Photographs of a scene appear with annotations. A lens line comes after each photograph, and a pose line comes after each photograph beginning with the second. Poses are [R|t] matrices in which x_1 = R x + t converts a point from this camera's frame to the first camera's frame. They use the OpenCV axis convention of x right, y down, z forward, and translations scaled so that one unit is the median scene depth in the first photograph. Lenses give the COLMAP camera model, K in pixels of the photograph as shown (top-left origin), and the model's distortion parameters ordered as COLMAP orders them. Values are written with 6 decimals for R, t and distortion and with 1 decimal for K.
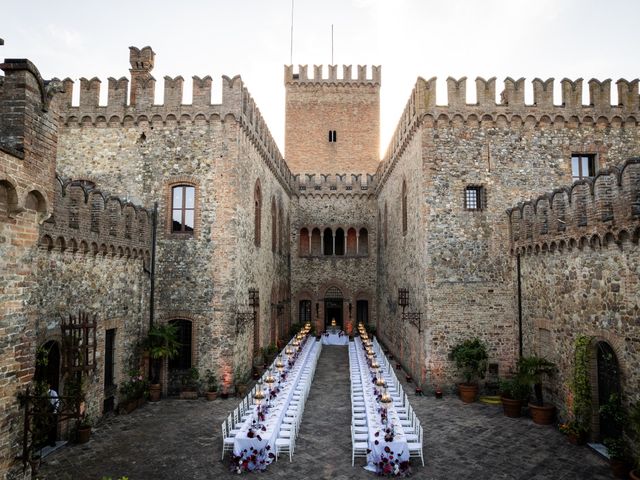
lens RADIAL K [[460.0, 0, 320.0], [0, 460.0, 240.0], [0, 0, 1]] dist [-0.067747, 0.046307]
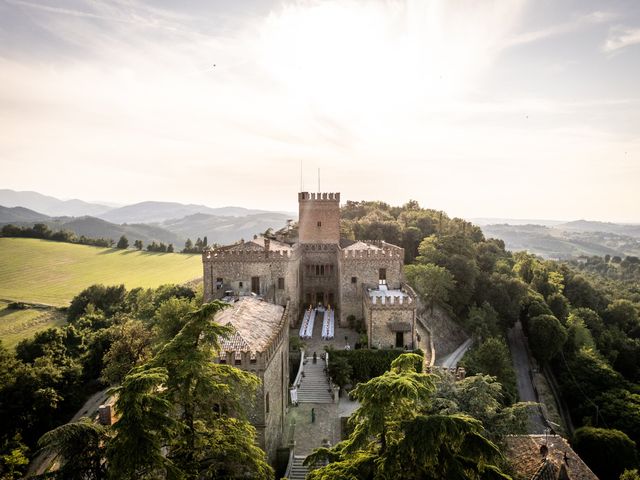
lens RADIAL K [[473.1, 0, 320.0], [0, 473.1, 240.0], [0, 0, 1]] dist [-0.050329, 0.002199]
pose [[0.999754, -0.009254, 0.020144, -0.023133], [0.006586, 0.991658, 0.128731, -0.568910], [-0.021168, -0.128566, 0.991475, -1.783359]]
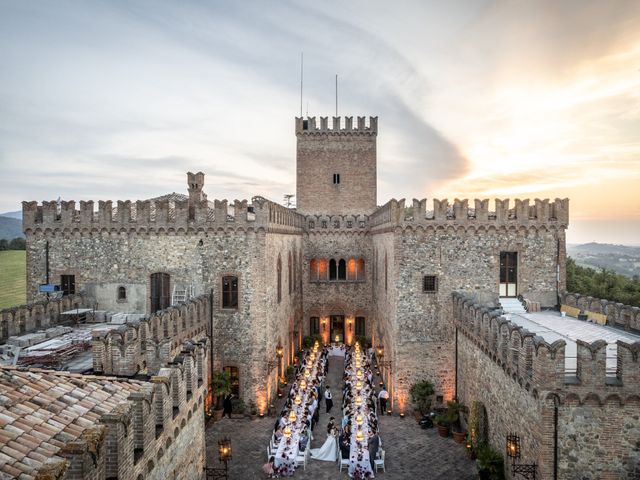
lens RADIAL K [[460.0, 0, 320.0], [0, 460.0, 240.0], [0, 0, 1]] dist [-0.067747, 0.046307]
pose [[0.999753, -0.003622, -0.021939, 0.012519], [0.005467, 0.996399, 0.084613, -0.207602], [0.021554, -0.084712, 0.996172, -0.259284]]
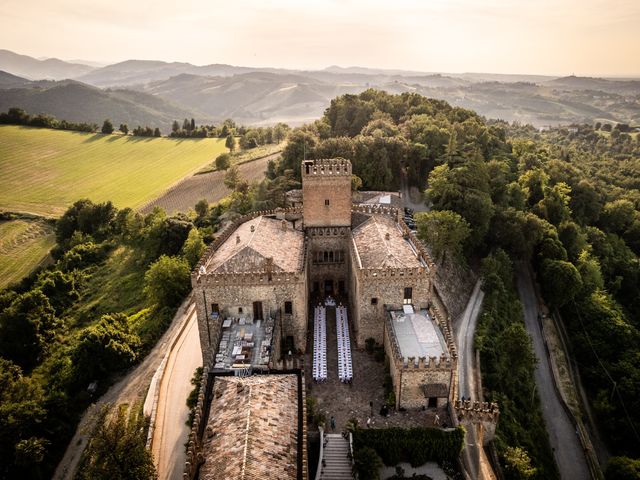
lens RADIAL K [[460.0, 0, 320.0], [0, 460.0, 240.0], [0, 0, 1]] dist [-0.067747, 0.046307]
pose [[0.998833, -0.033444, 0.034853, -0.097263], [0.016230, 0.911962, 0.409953, -1.110821], [-0.045495, -0.408909, 0.911441, -1.106085]]
